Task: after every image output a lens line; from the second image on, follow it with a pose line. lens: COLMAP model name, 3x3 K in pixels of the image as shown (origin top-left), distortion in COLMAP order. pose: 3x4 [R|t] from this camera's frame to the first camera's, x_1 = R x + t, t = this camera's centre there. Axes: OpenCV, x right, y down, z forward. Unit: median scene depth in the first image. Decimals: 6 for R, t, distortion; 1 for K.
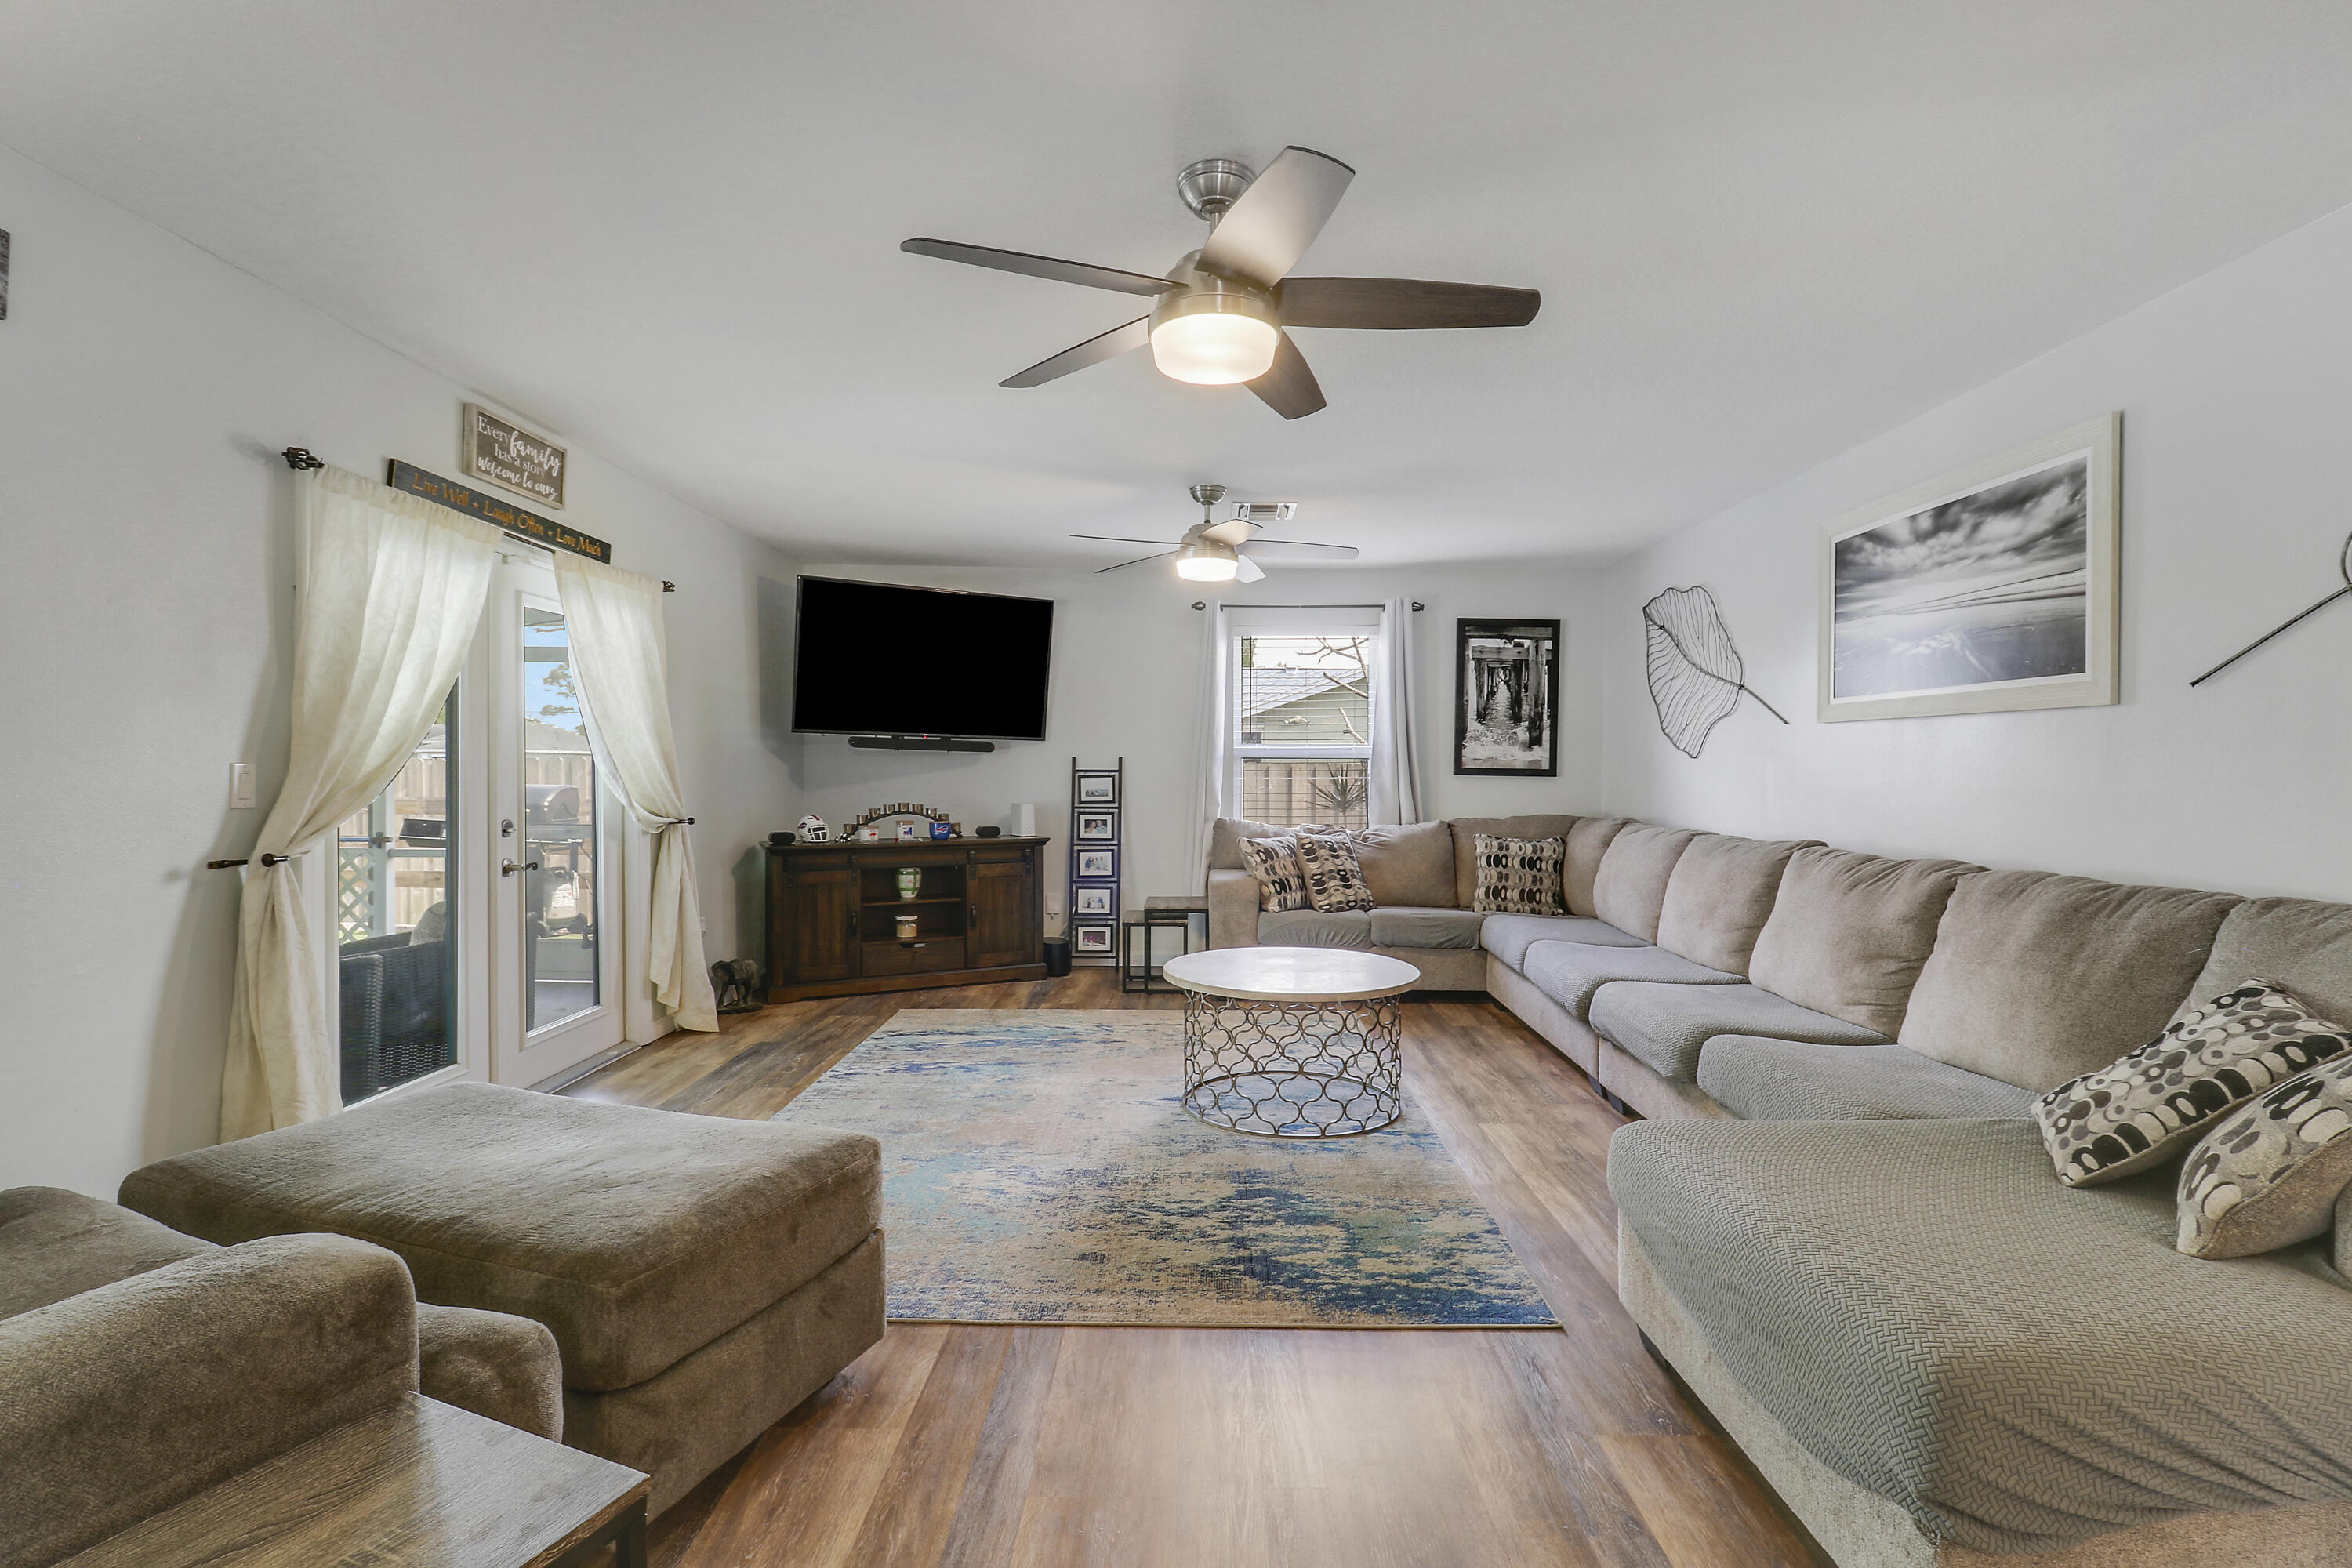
lens RADIAL K [[1107.2, 0, 1176.0], [0, 1107.2, 784.0], [0, 0, 1]] dist [0.000672, -0.008889]
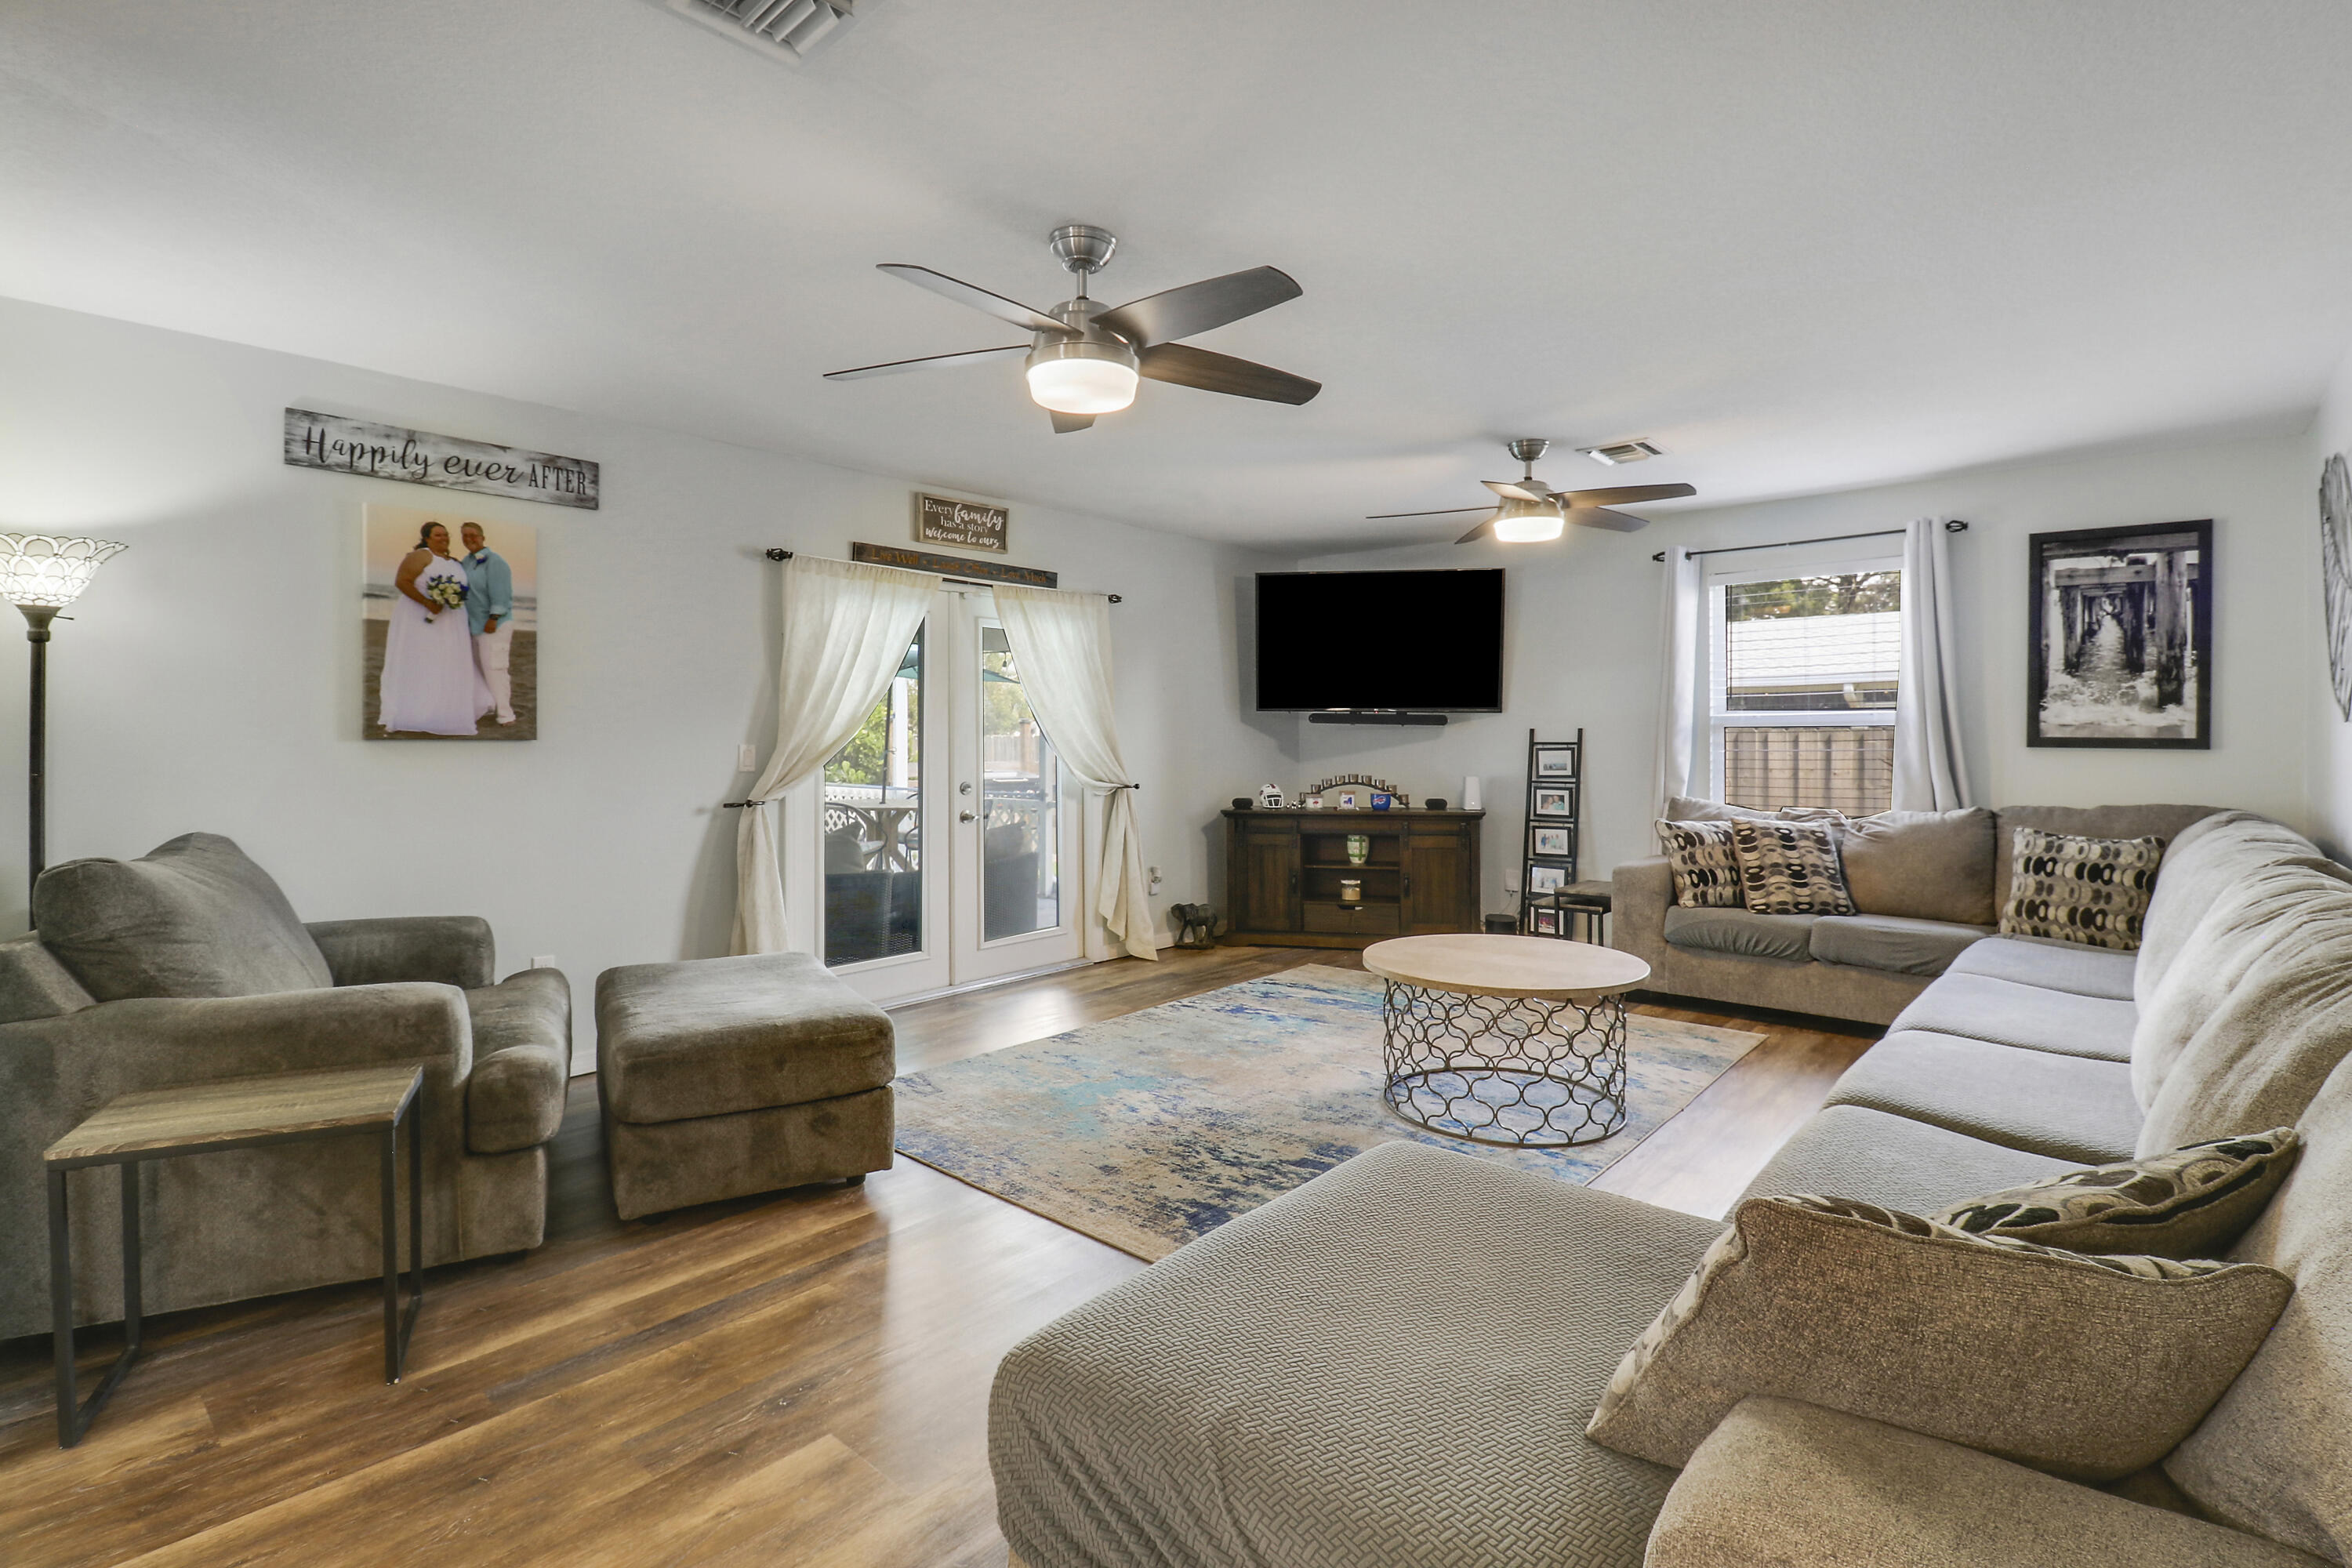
lens RADIAL K [[1123.2, 0, 1175.2], [0, 1123.2, 743.9], [0, 0, 1]] dist [-0.011125, -0.000874]
pose [[0.750837, -0.003058, -0.660480, 0.345071], [-0.001853, 0.999976, -0.006736, -0.004598], [0.660485, 0.006281, 0.750813, 0.074128]]
